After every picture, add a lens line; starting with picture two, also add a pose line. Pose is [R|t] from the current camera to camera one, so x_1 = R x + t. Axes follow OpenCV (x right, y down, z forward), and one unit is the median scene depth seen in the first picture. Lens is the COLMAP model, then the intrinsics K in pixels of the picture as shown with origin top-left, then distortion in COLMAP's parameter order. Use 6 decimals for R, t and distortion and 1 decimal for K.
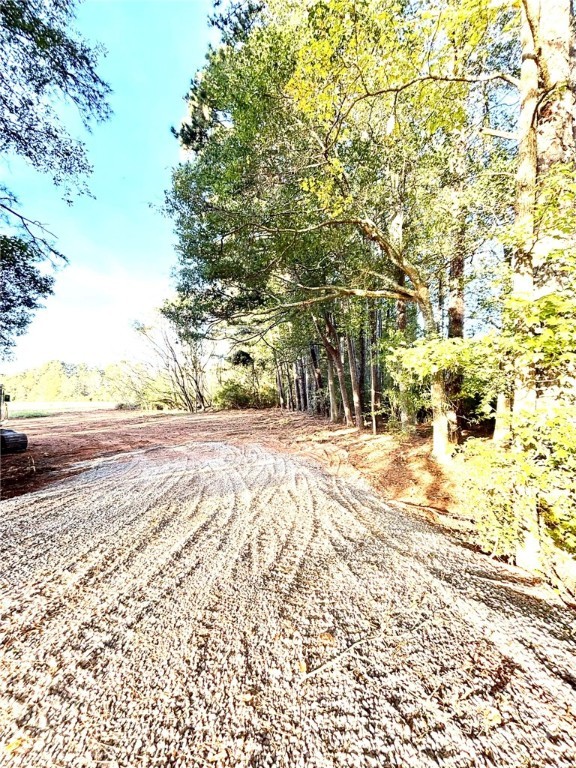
lens RADIAL K [[308.8, 0, 285.4], [0, 308.8, 379.9], [0, 0, 1]] dist [0.002914, 0.000204]
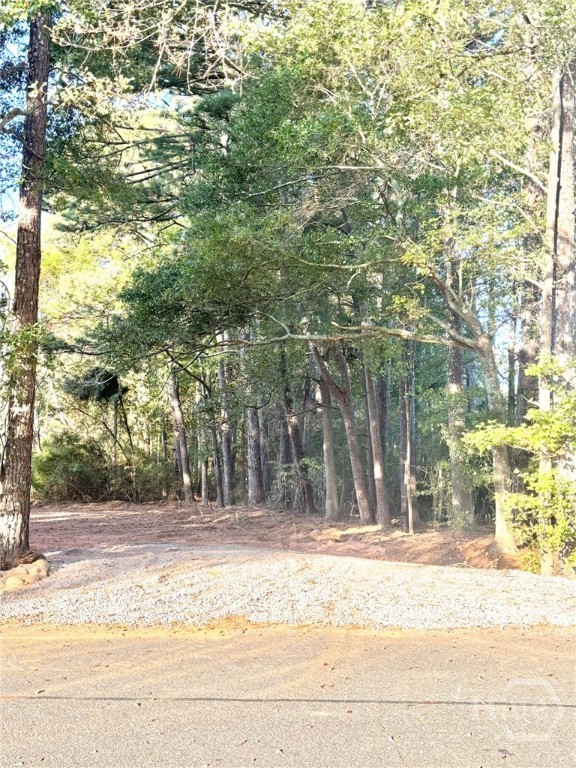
lens RADIAL K [[851.9, 0, 288.0], [0, 851.9, 384.7], [0, 0, 1]] dist [-0.013505, 0.000000]
pose [[0.981792, 0.028084, 0.187874, -1.830950], [-0.017751, 0.998247, -0.056458, -0.128872], [-0.189130, 0.052095, 0.980569, -4.184189]]
